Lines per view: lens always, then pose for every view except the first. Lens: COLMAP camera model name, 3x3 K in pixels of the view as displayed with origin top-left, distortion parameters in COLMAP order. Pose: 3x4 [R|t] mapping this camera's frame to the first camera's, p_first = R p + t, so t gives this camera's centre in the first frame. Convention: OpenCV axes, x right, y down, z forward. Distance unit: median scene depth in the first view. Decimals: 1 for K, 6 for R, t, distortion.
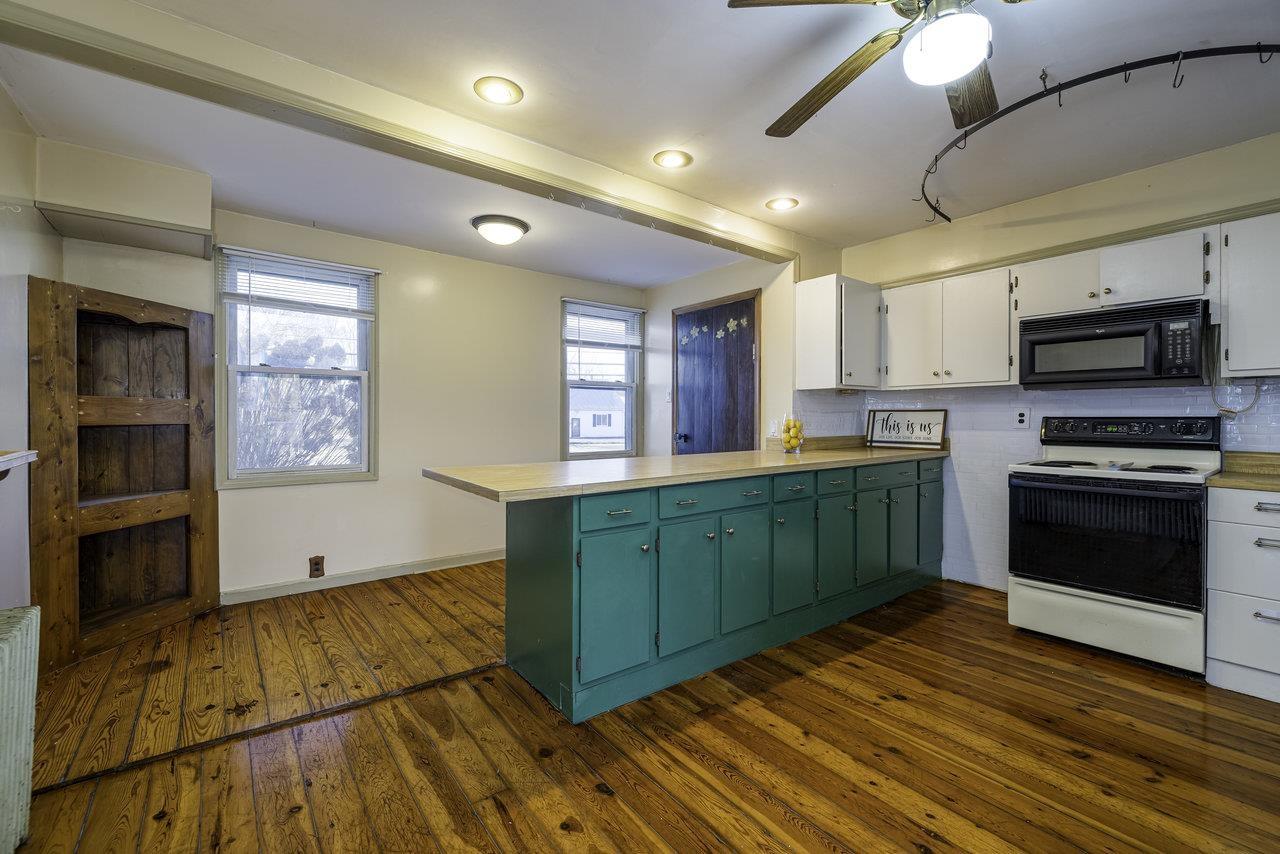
lens RADIAL K [[542.9, 0, 645.6], [0, 542.9, 420.0], [0, 0, 1]] dist [-0.001328, -0.000020]
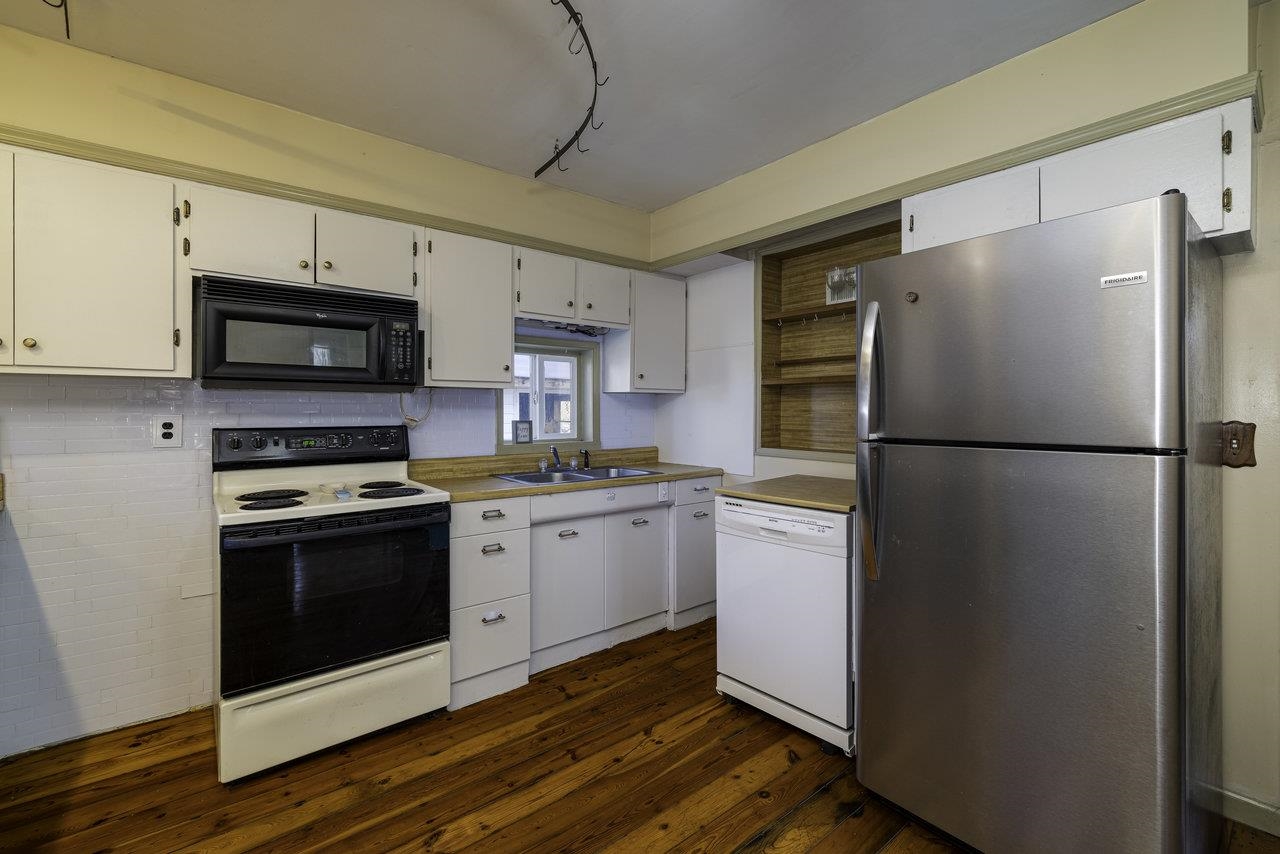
lens RADIAL K [[542.9, 0, 638.6], [0, 542.9, 410.6], [0, 0, 1]] dist [-0.001328, -0.000020]
pose [[-0.013343, -0.002718, 0.999907, 0.075887], [0.001387, 0.999995, 0.002737, -0.033414], [-0.999910, 0.001423, -0.013339, 0.571829]]
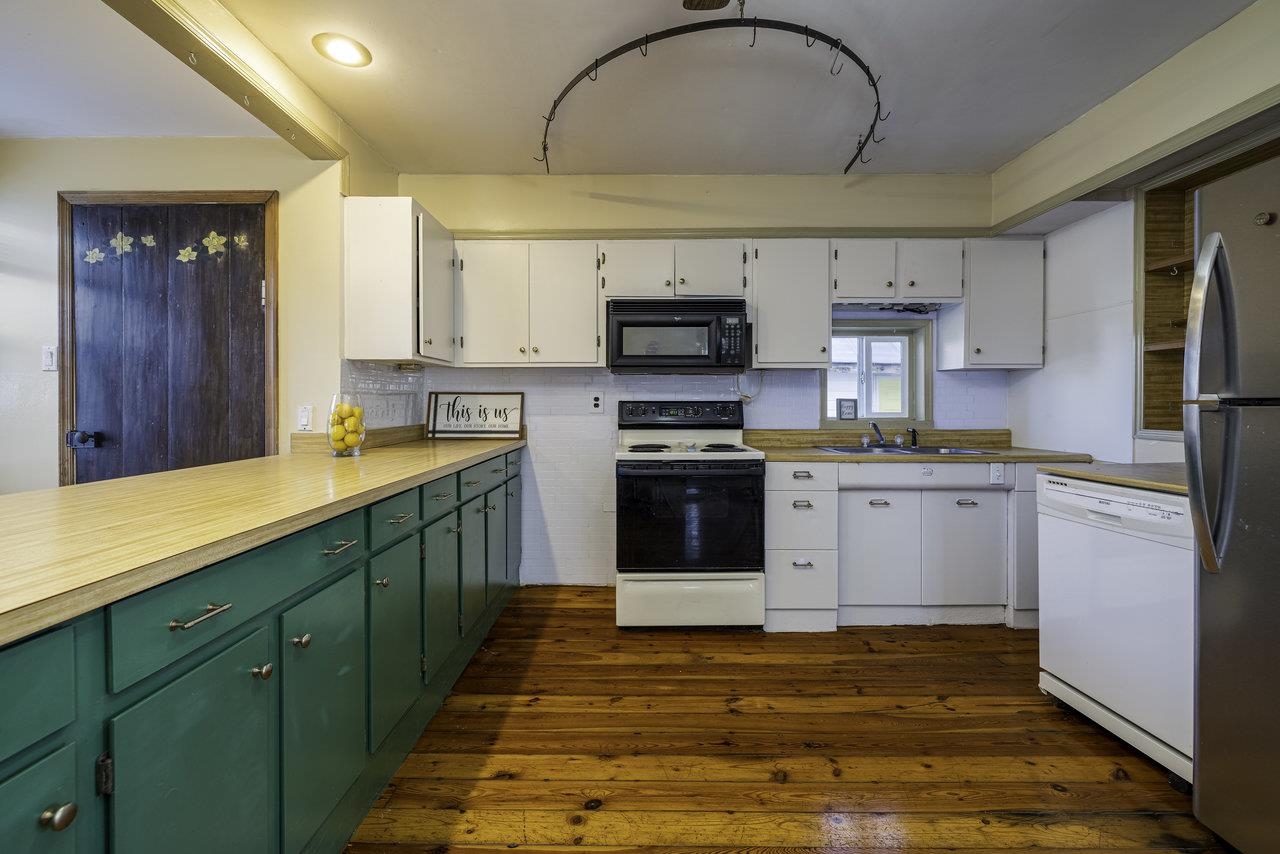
lens RADIAL K [[542.9, 0, 641.3], [0, 542.9, 406.7], [0, 0, 1]] dist [-0.001328, -0.000020]
pose [[0.615690, -0.005215, 0.787971, -0.028773], [0.002977, 0.999986, 0.004292, 0.000719], [-0.787983, -0.000297, 0.615697, 0.415374]]
